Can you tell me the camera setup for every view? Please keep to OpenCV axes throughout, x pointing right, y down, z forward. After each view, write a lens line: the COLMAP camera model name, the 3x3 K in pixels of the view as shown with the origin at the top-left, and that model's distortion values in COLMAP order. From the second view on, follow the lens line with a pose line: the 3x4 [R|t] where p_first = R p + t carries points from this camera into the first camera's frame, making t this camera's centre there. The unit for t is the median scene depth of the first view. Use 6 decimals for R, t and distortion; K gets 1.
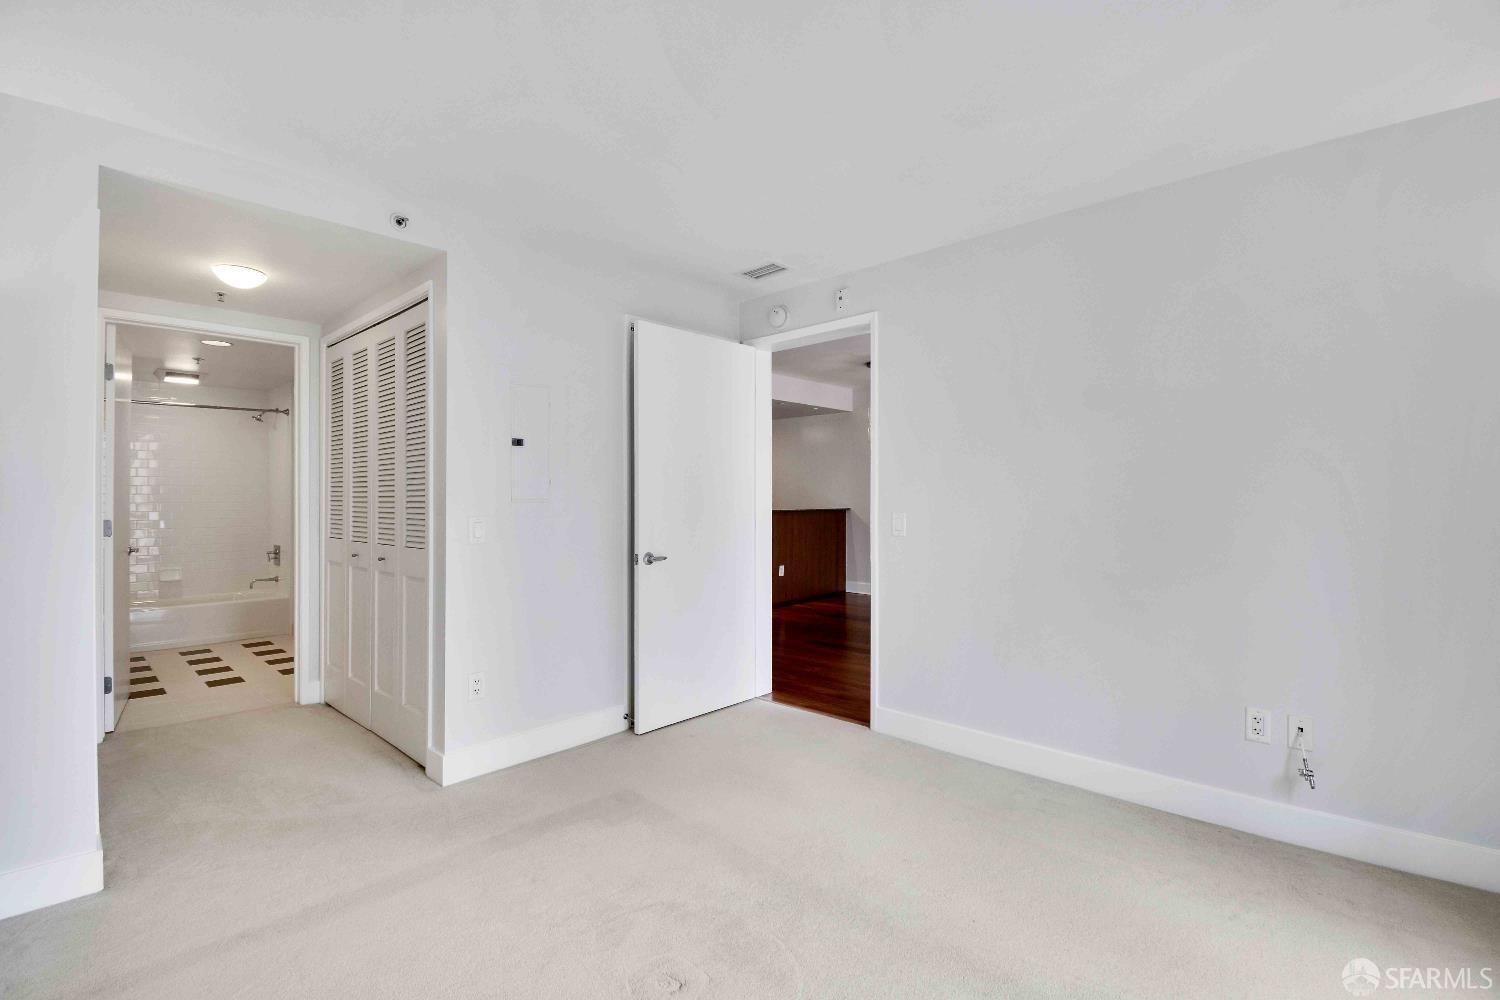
lens RADIAL K [[678.2, 0, 754.9], [0, 678.2, 512.0], [0, 0, 1]] dist [-0.000874, -0.011185]
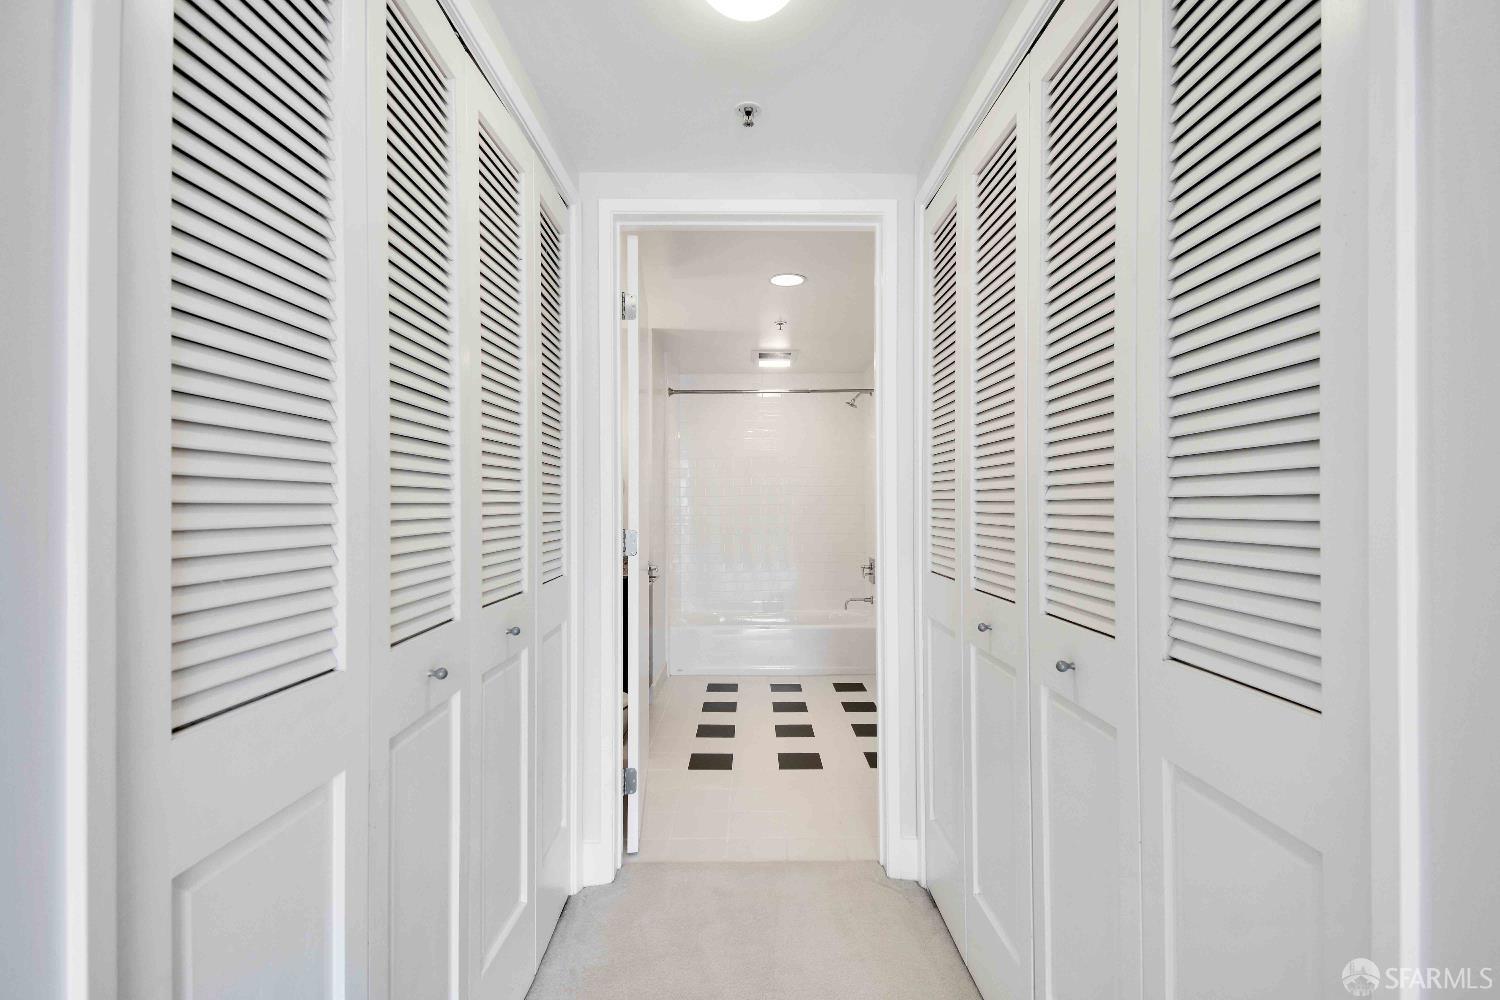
lens RADIAL K [[720.4, 0, 743.6], [0, 720.4, 503.8], [0, 0, 1]] dist [0.001155, -0.000945]
pose [[0.687886, -0.007842, -0.725776, -0.309218], [-0.002824, 0.999905, -0.013480, -0.006417], [0.725813, 0.011322, 0.687799, 0.488404]]
